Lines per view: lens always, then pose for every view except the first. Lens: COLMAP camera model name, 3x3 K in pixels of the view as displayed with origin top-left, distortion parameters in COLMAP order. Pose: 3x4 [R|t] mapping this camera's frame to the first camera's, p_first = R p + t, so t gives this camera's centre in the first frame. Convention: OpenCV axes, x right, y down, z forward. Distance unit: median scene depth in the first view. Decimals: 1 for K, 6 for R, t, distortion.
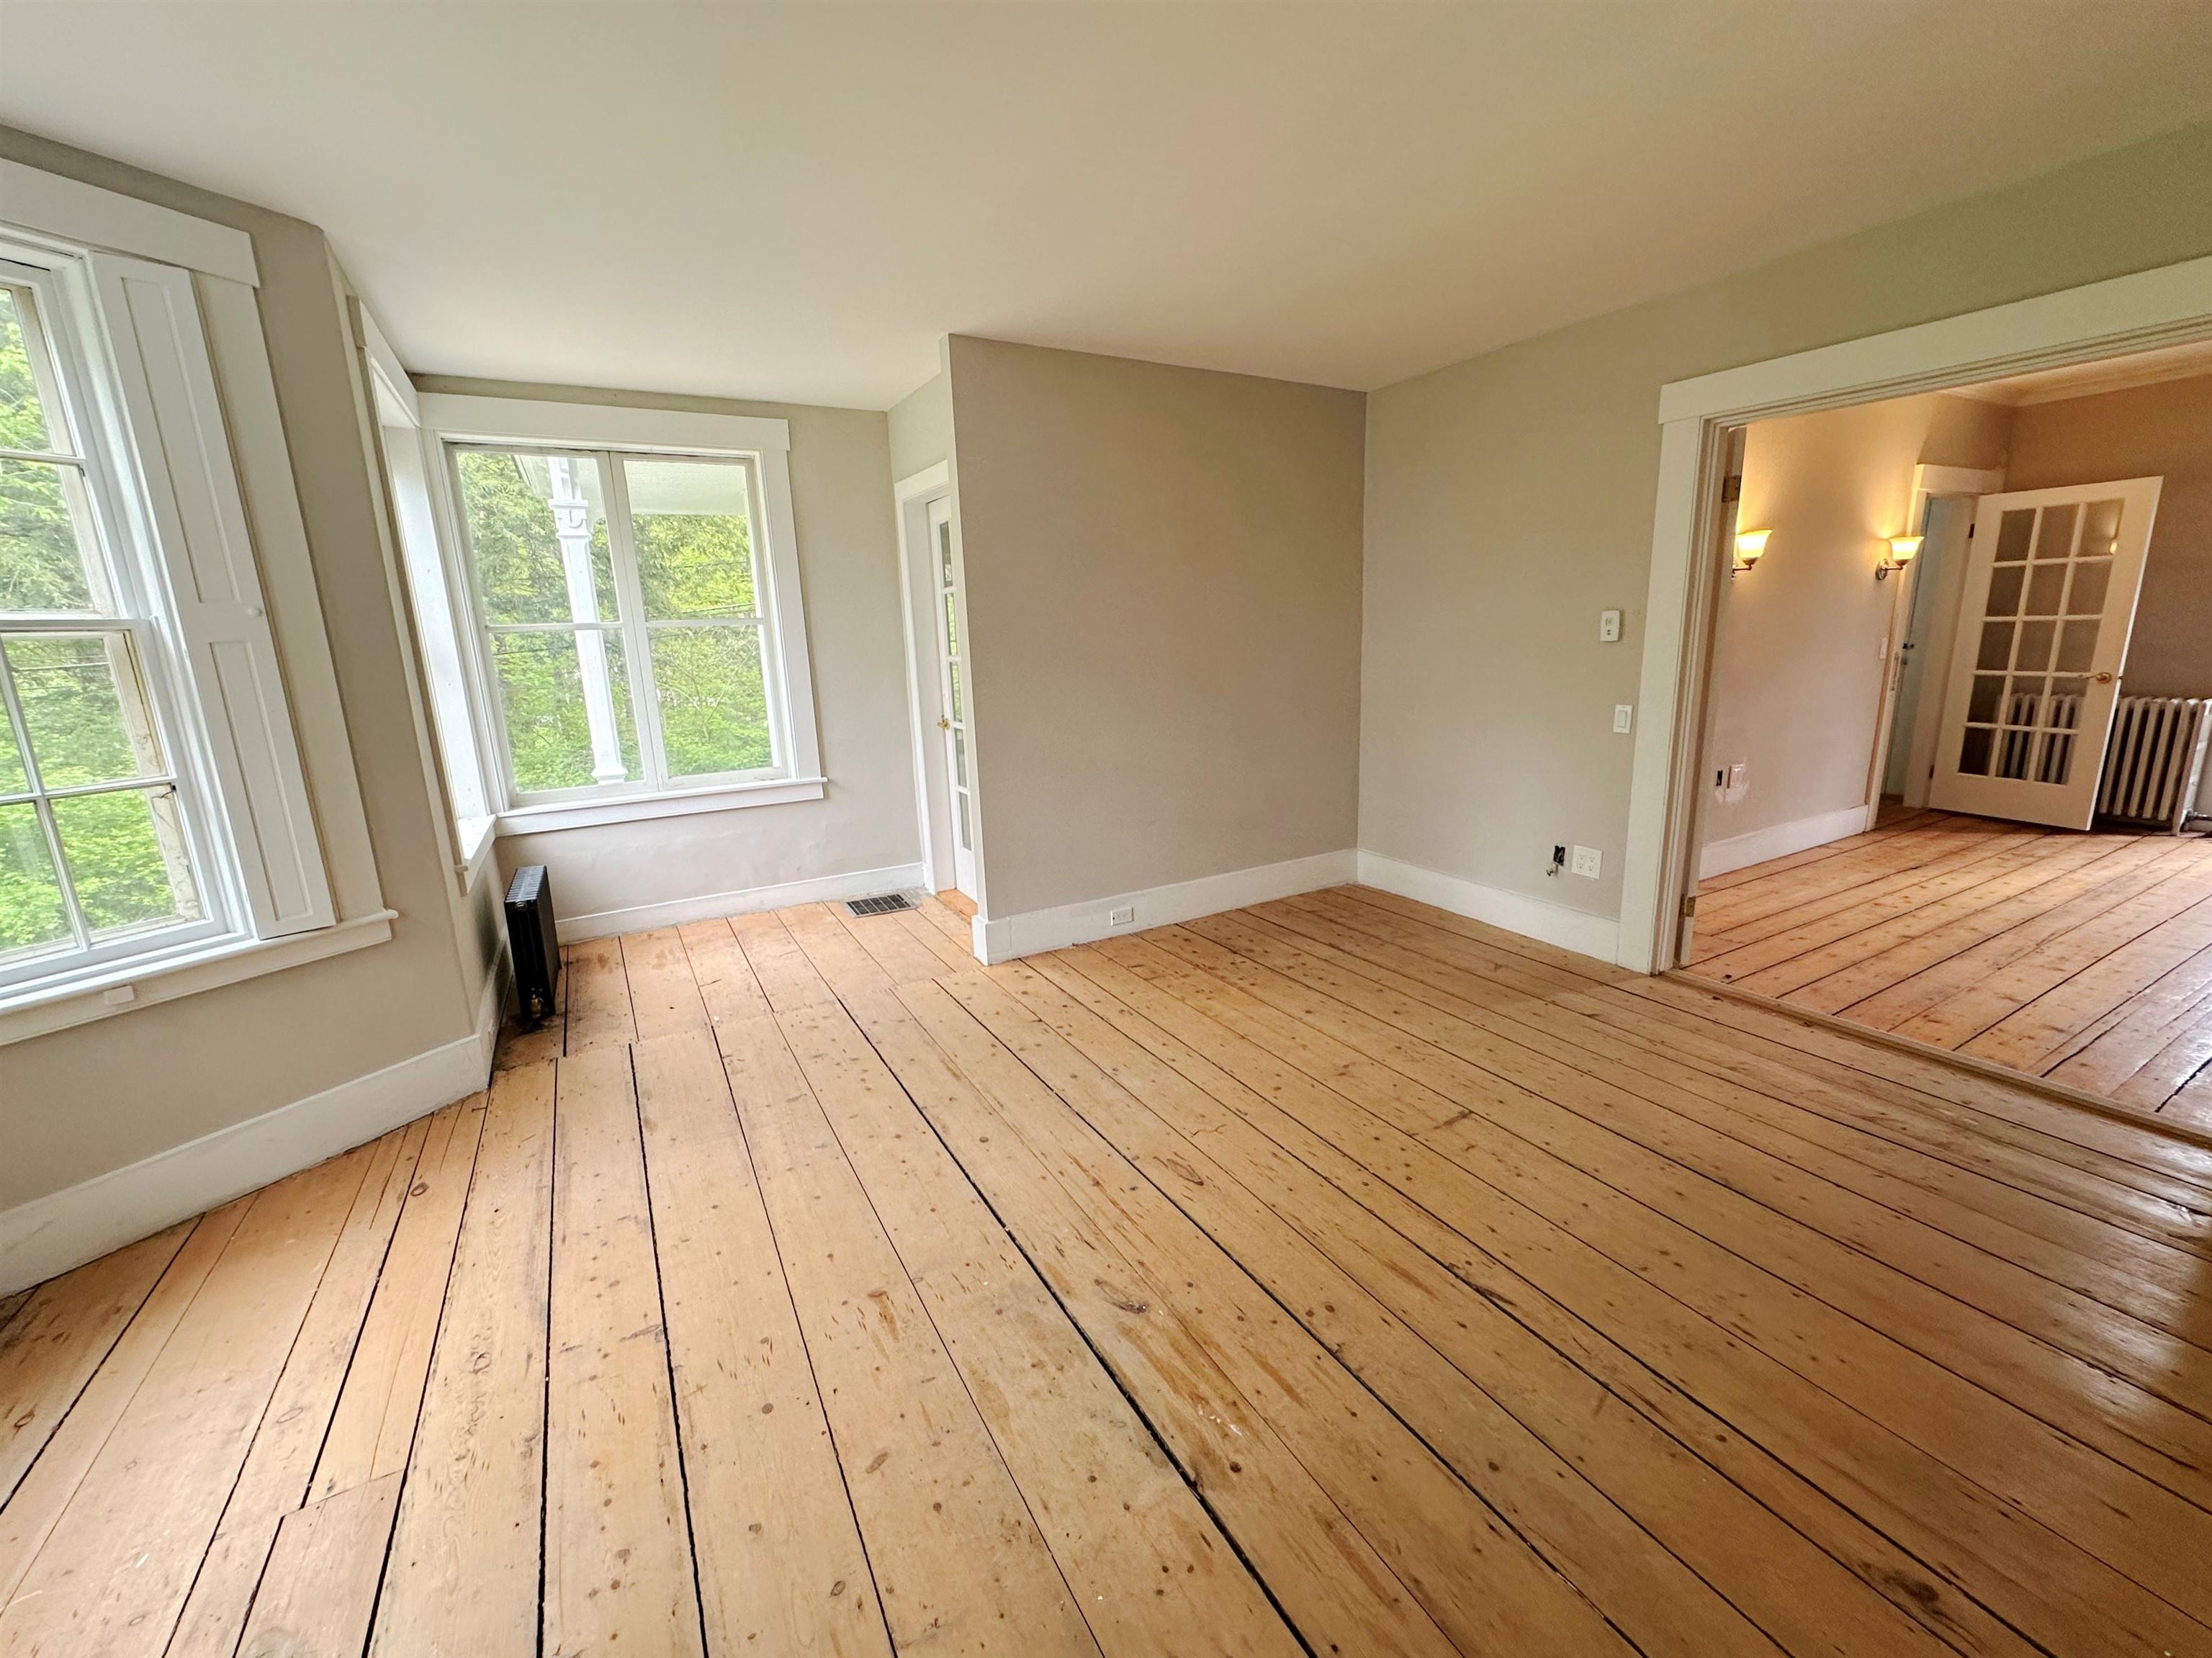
lens RADIAL K [[894.2, 0, 1106.4], [0, 894.2, 822.7], [0, 0, 1]] dist [-0.000862, -0.000019]
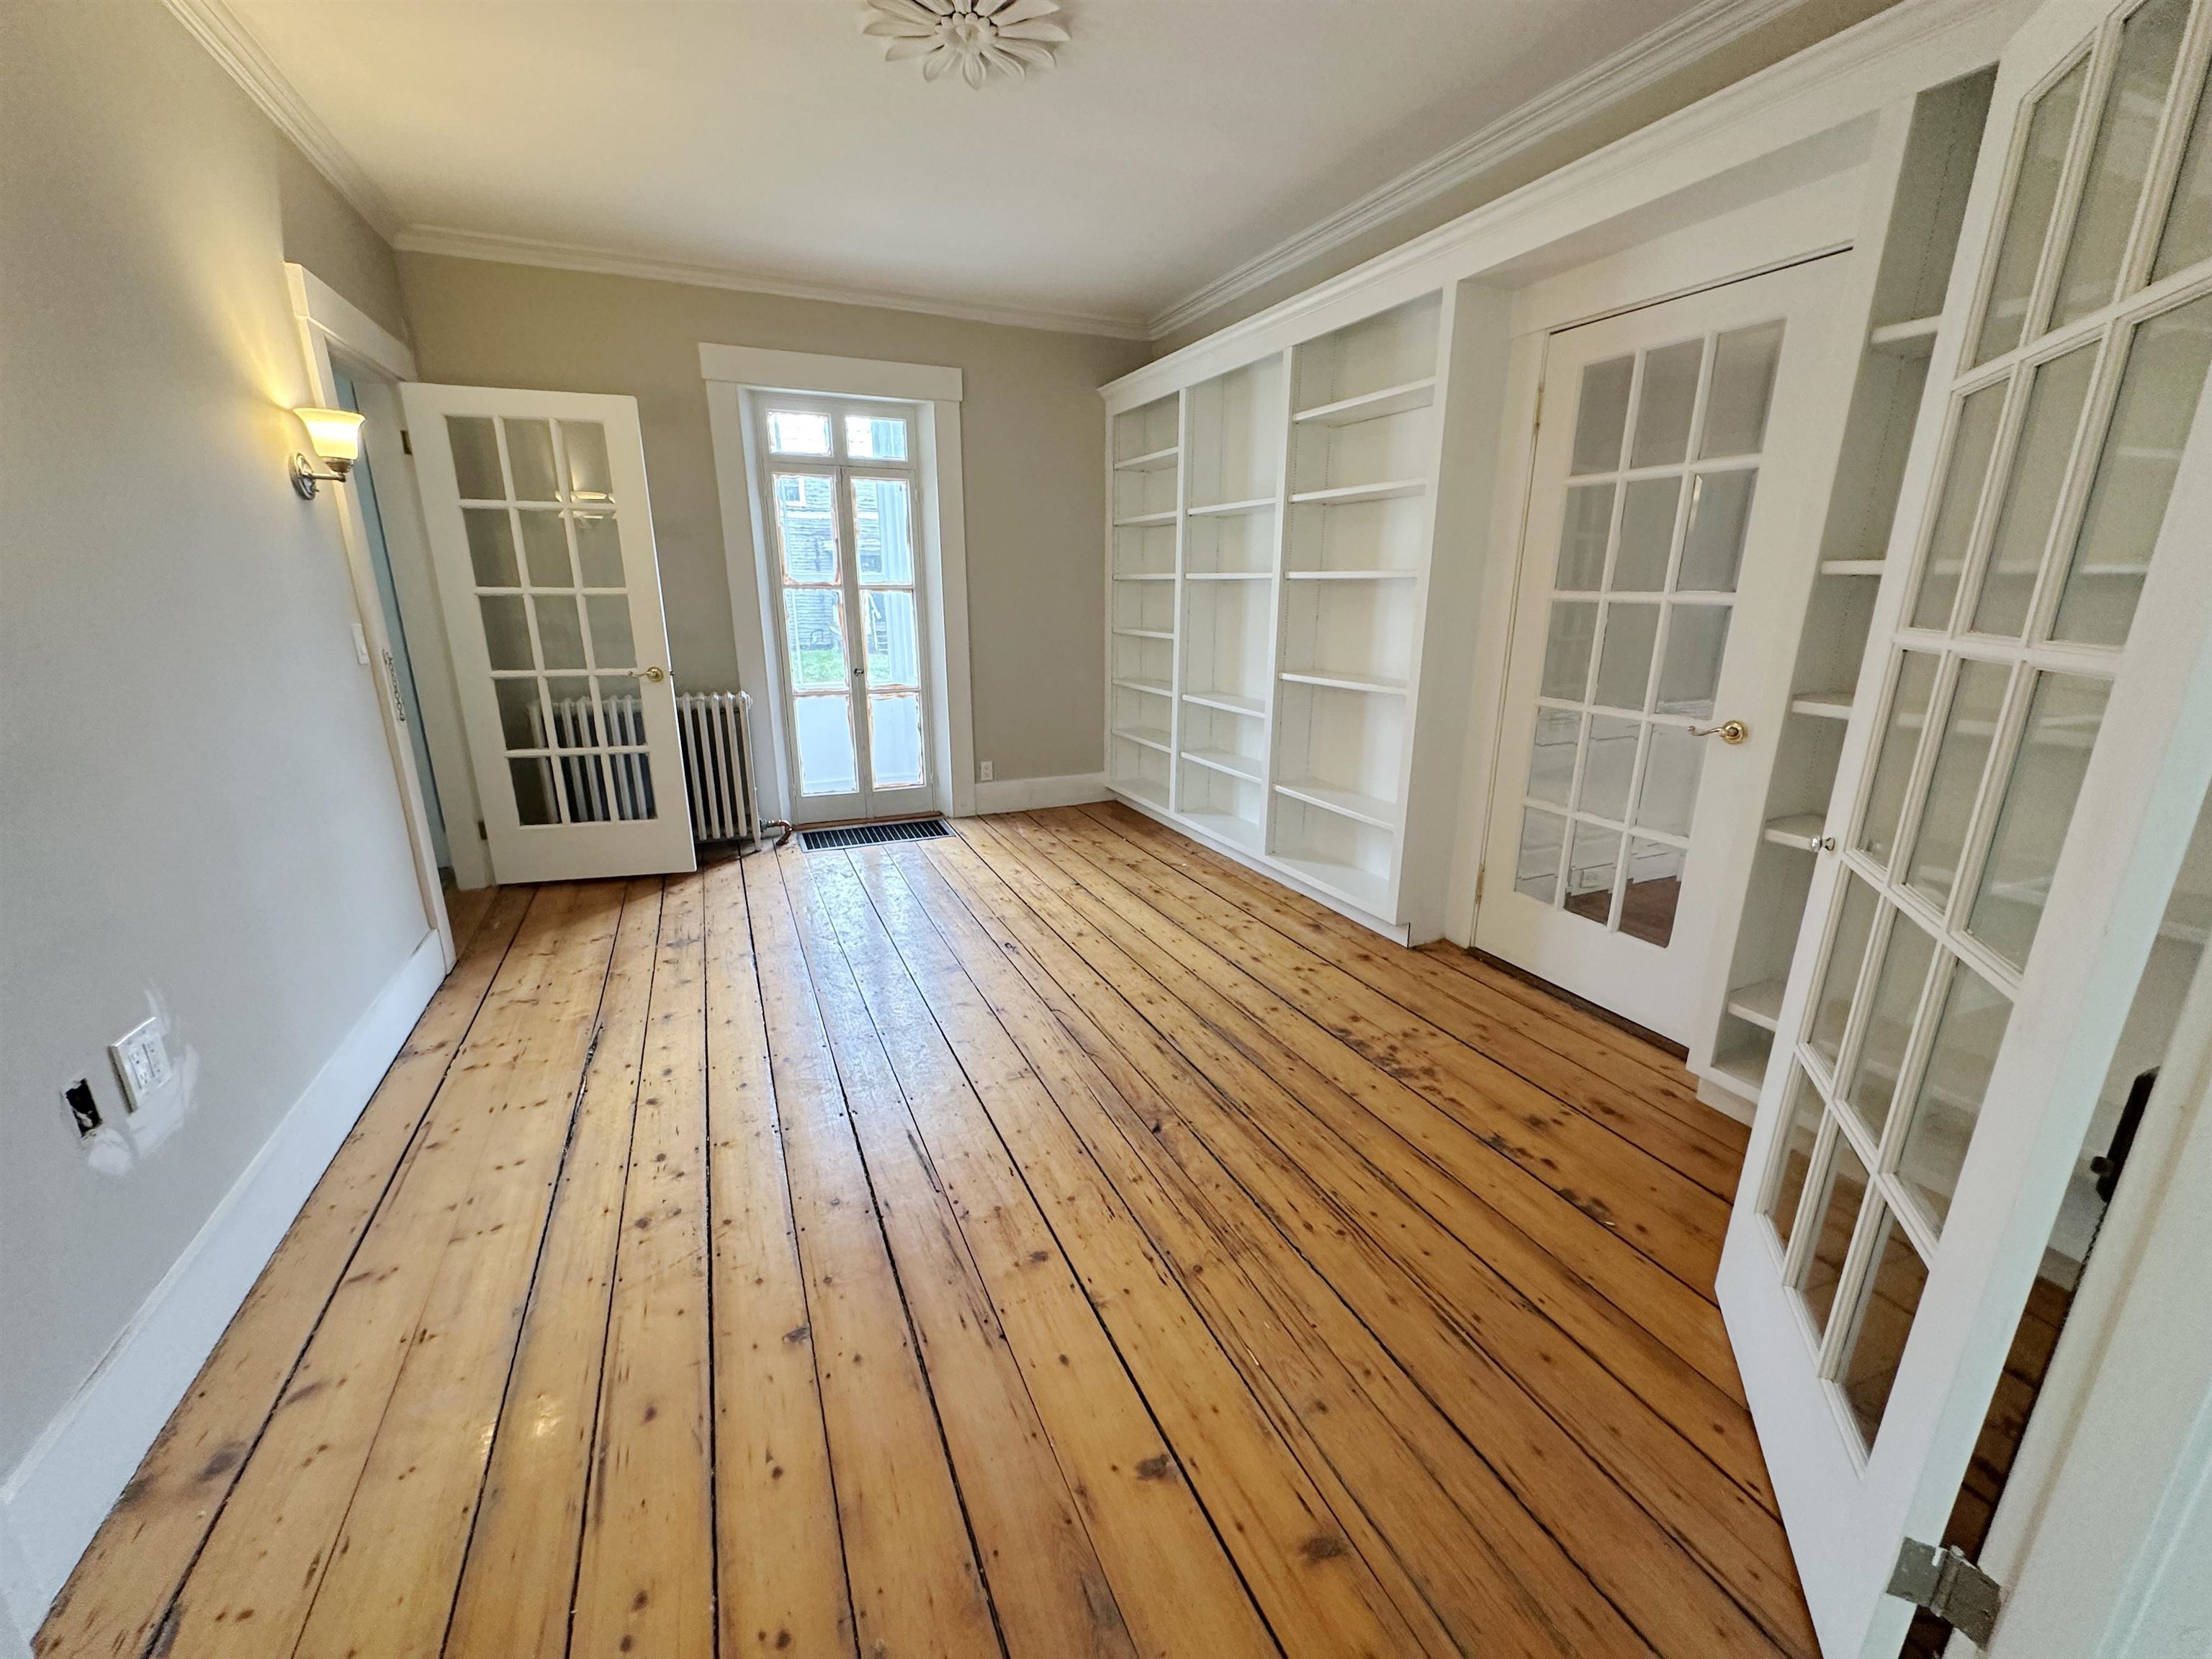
lens RADIAL K [[877.4, 0, 1105.0], [0, 877.4, 832.3], [0, 0, 1]] dist [-0.002399, 0.000353]
pose [[0.091795, -0.241645, 0.966013, 0.415561], [0.207173, 0.953515, 0.218832, -0.117772], [-0.973988, 0.180044, 0.137590, 0.556434]]
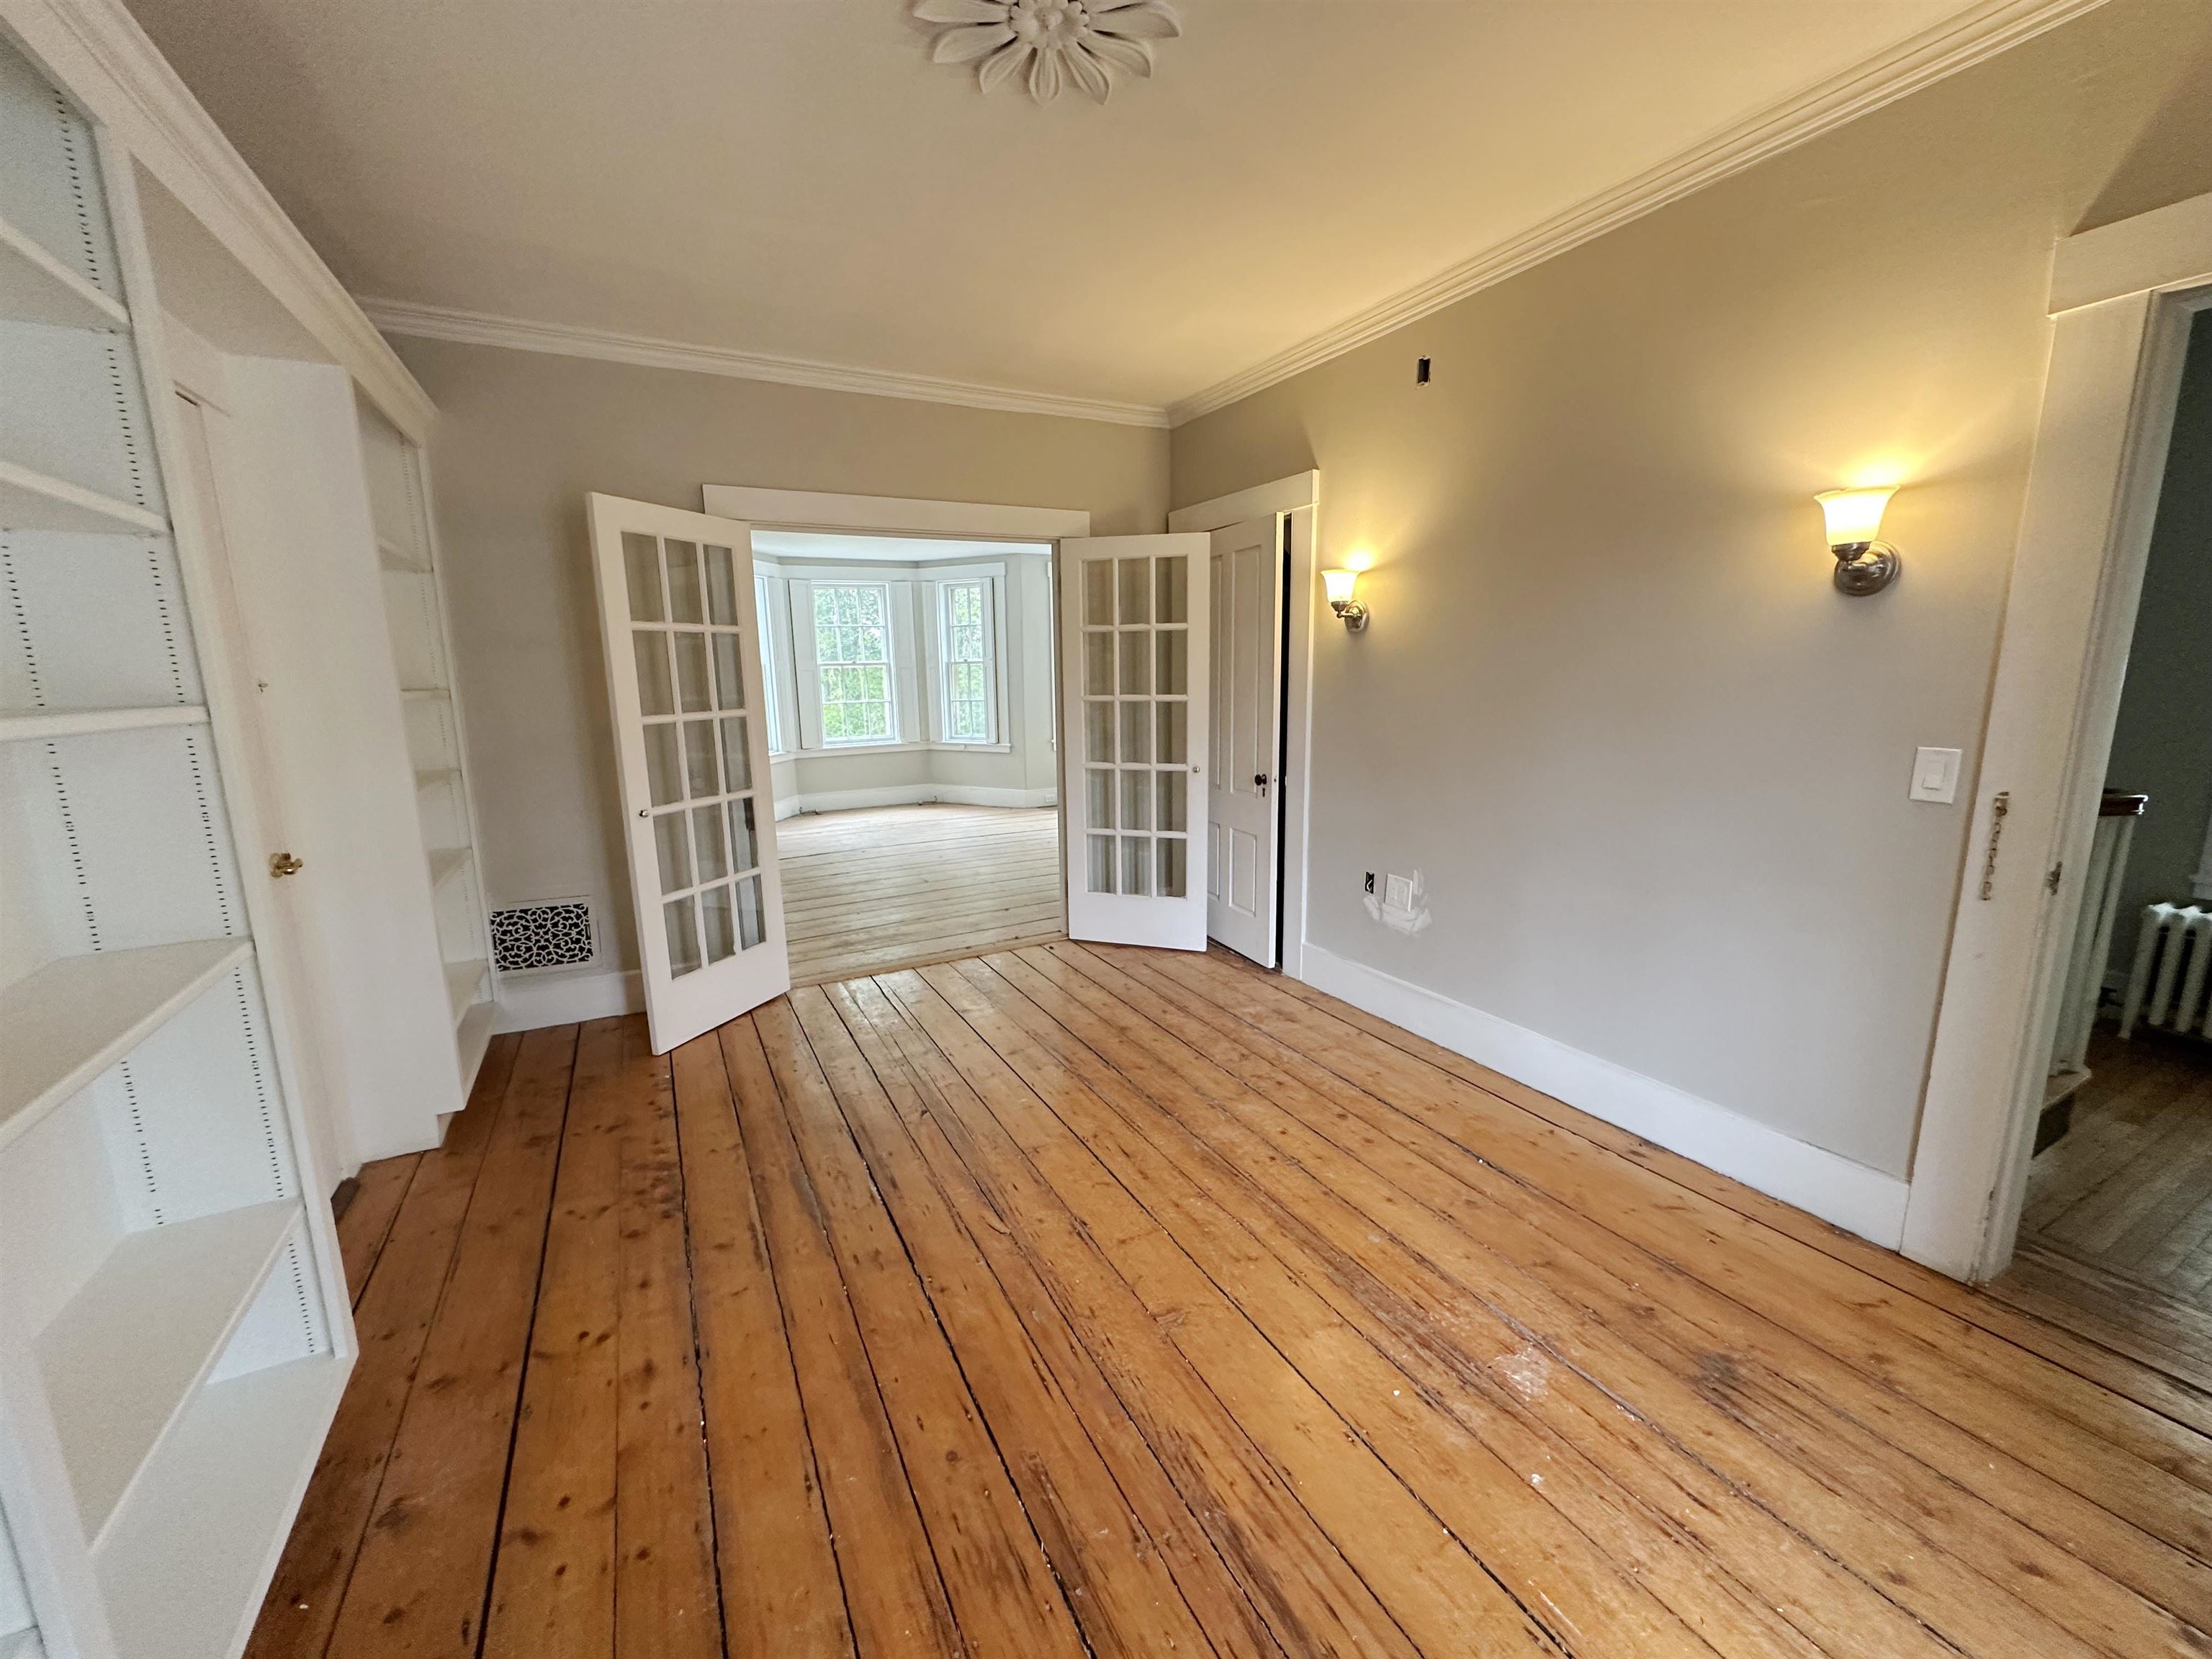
lens RADIAL K [[877.4, 0, 1105.0], [0, 877.4, 832.3], [0, 0, 1]] dist [-0.002399, 0.000353]
pose [[-0.026343, 0.215243, -0.976205, 1.277133], [-0.193988, 0.956880, 0.216217, -0.189480], [0.980650, 0.195068, 0.016547, 0.682849]]
